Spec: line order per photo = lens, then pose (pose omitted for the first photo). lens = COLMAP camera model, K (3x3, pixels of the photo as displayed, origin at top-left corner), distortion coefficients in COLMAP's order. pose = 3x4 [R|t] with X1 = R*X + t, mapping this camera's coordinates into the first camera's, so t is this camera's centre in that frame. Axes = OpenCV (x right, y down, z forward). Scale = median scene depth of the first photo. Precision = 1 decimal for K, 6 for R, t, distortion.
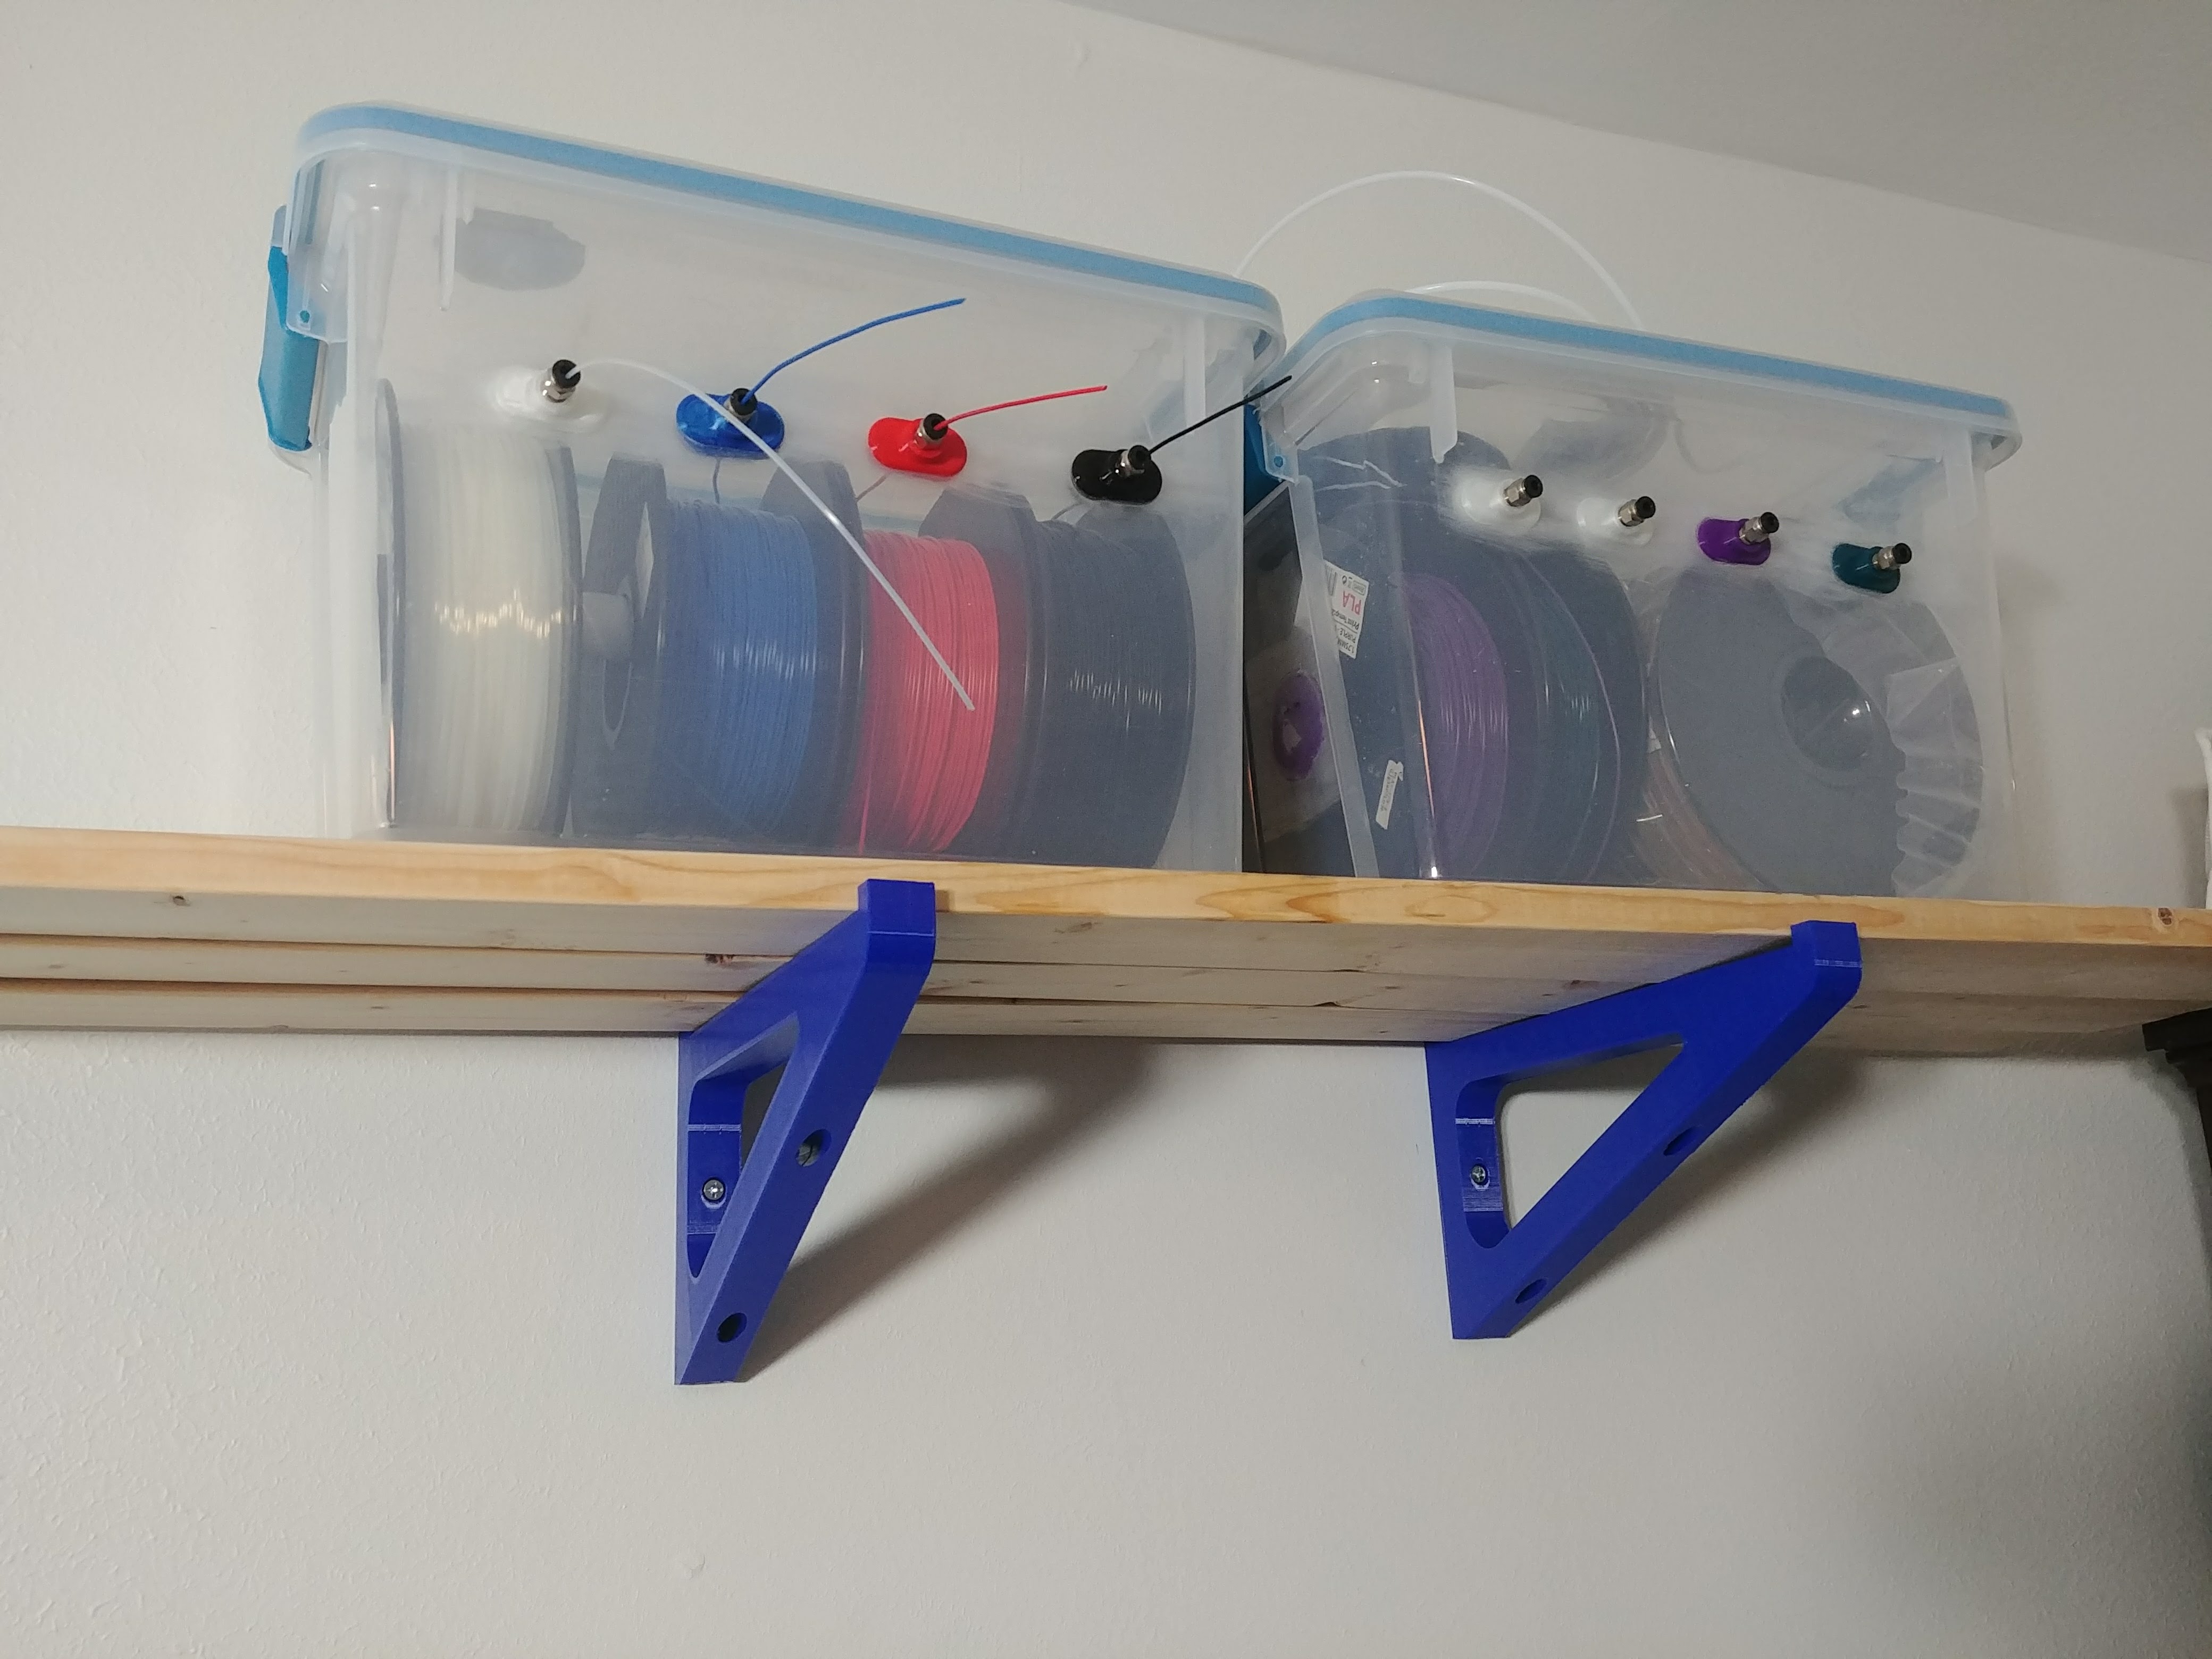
lens RADIAL K [[2007.2, 0, 1106.0], [0, 2007.2, 829.5], [0, 0, 1]] dist [0.124969, -0.175768]
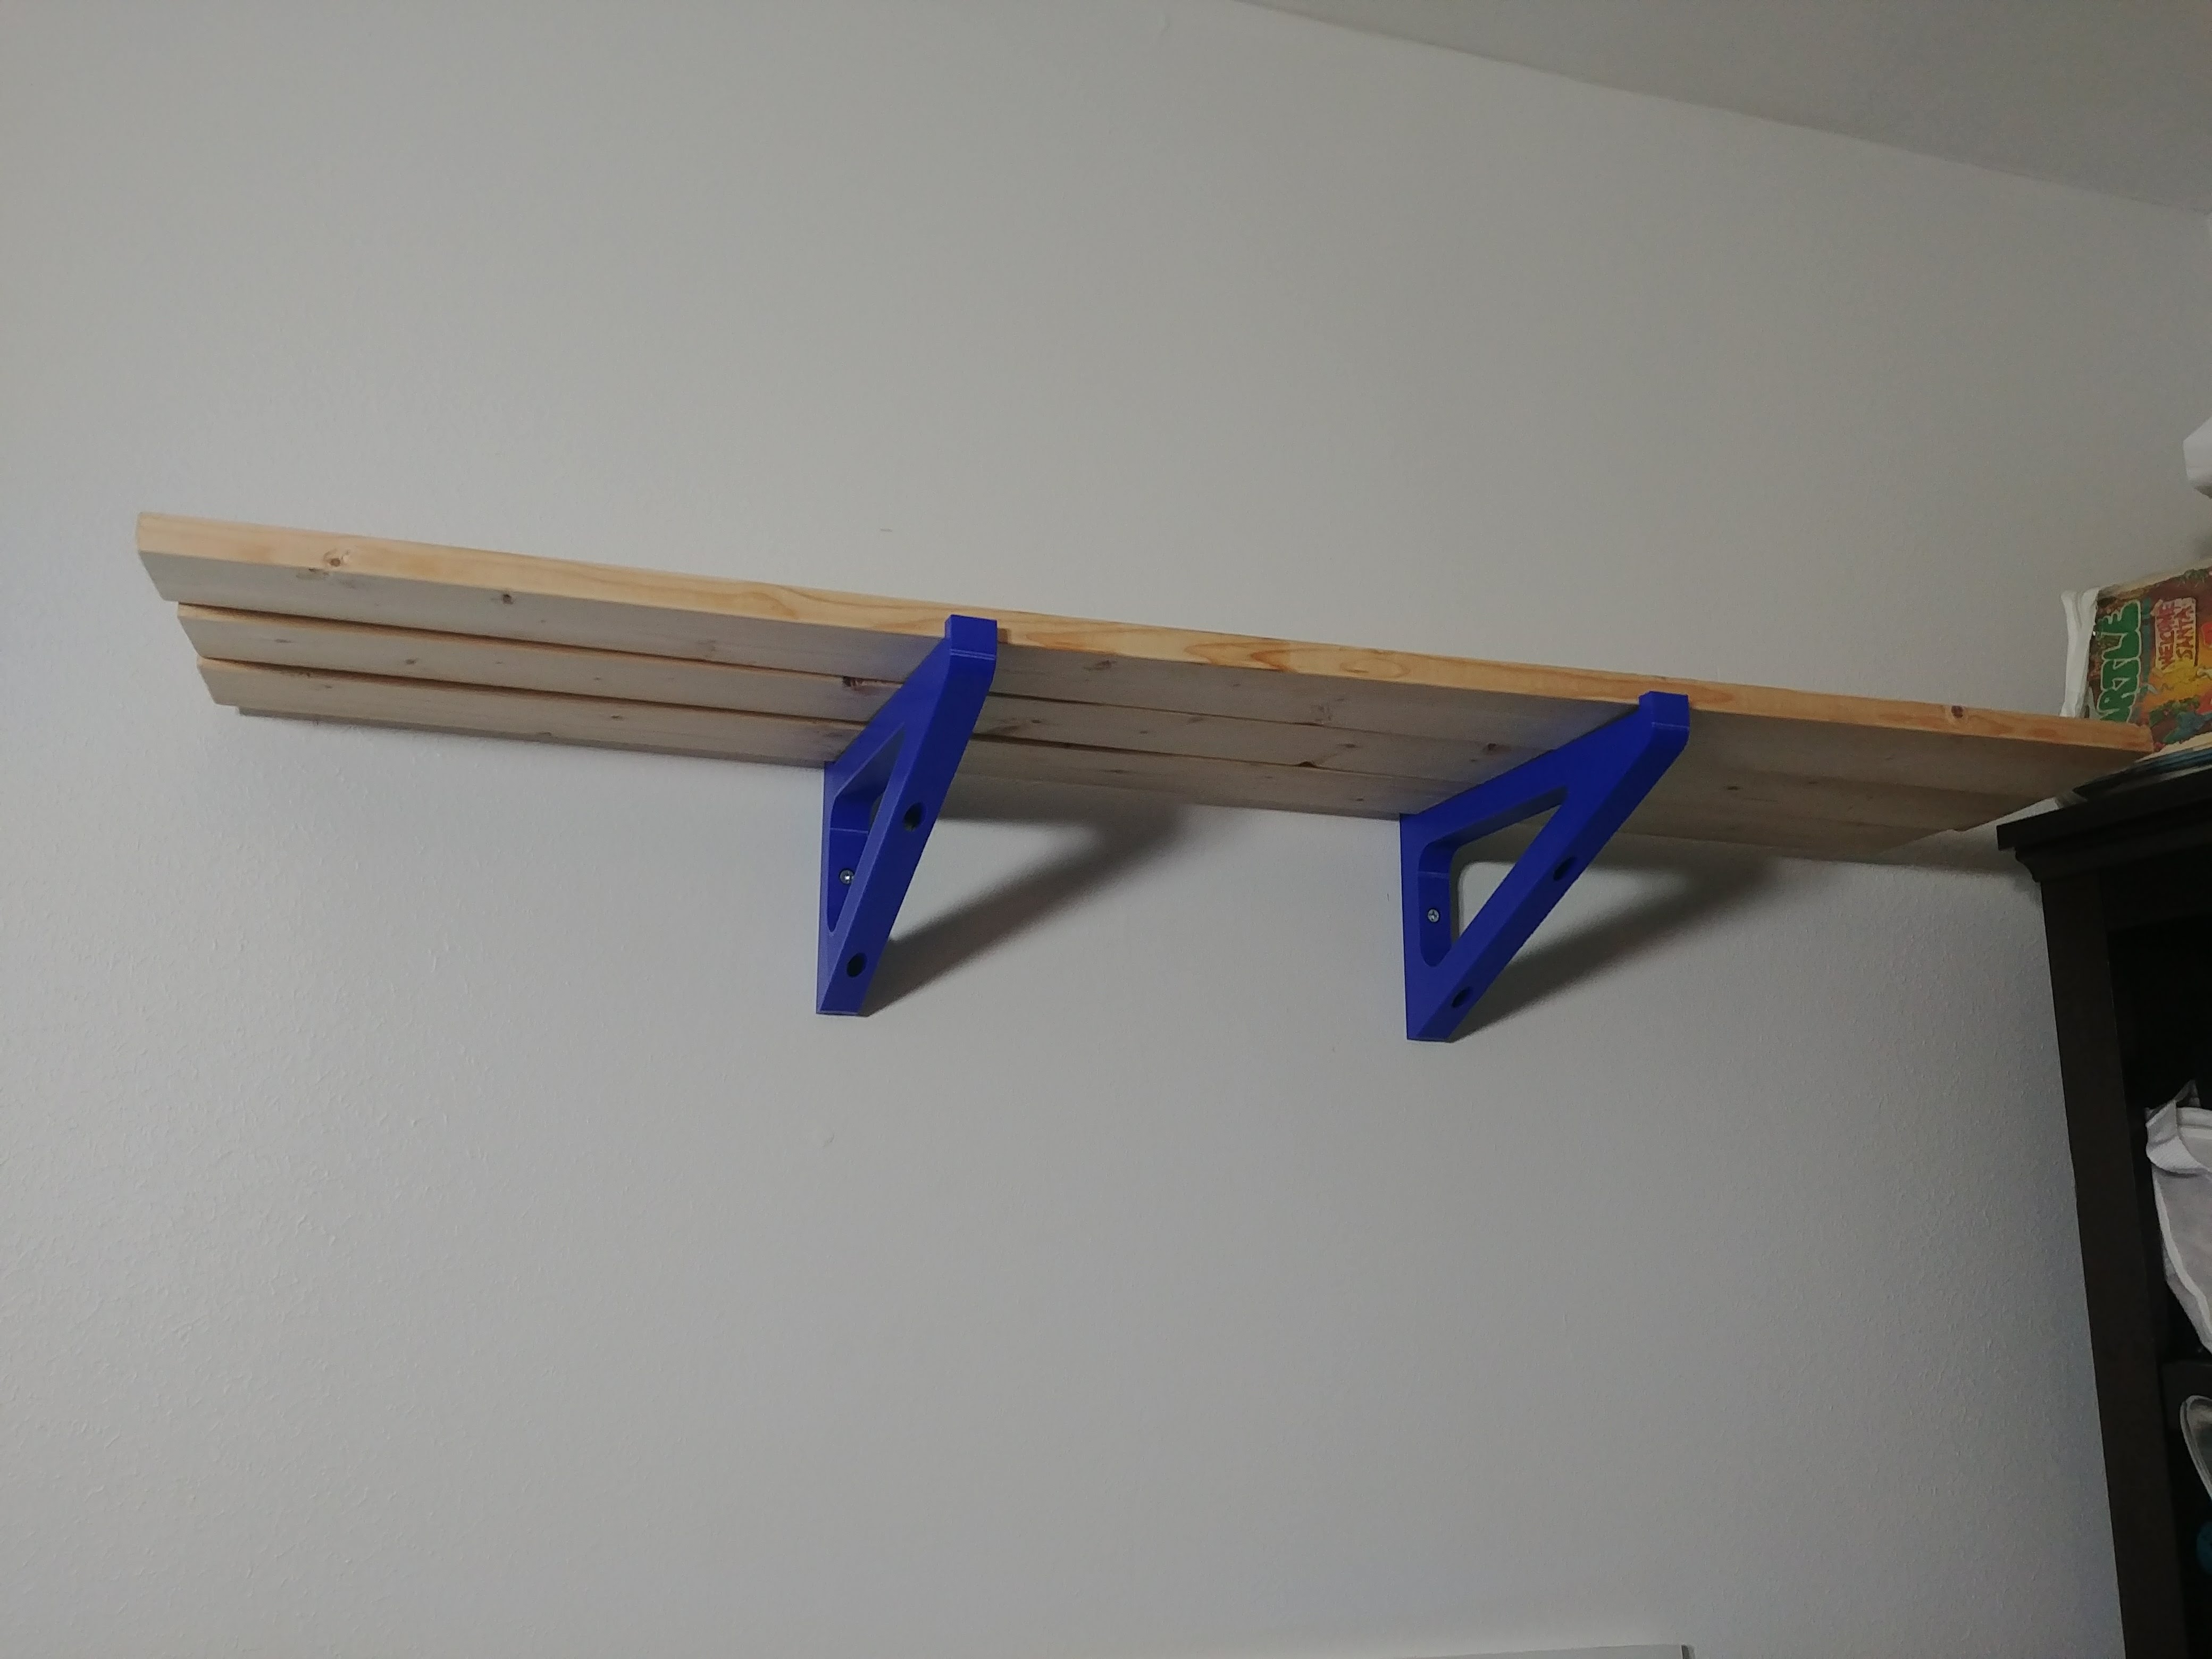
lens RADIAL K [[1936.9, 0, 1106.0], [0, 1936.9, 829.5], [0, 0, 1]] dist [0.150035, -0.175831]
pose [[0.997089, 0.035259, -0.067600, 0.075400], [-0.032741, 0.998741, 0.037998, 0.097622], [0.068855, -0.035674, 0.996989, -0.325571]]
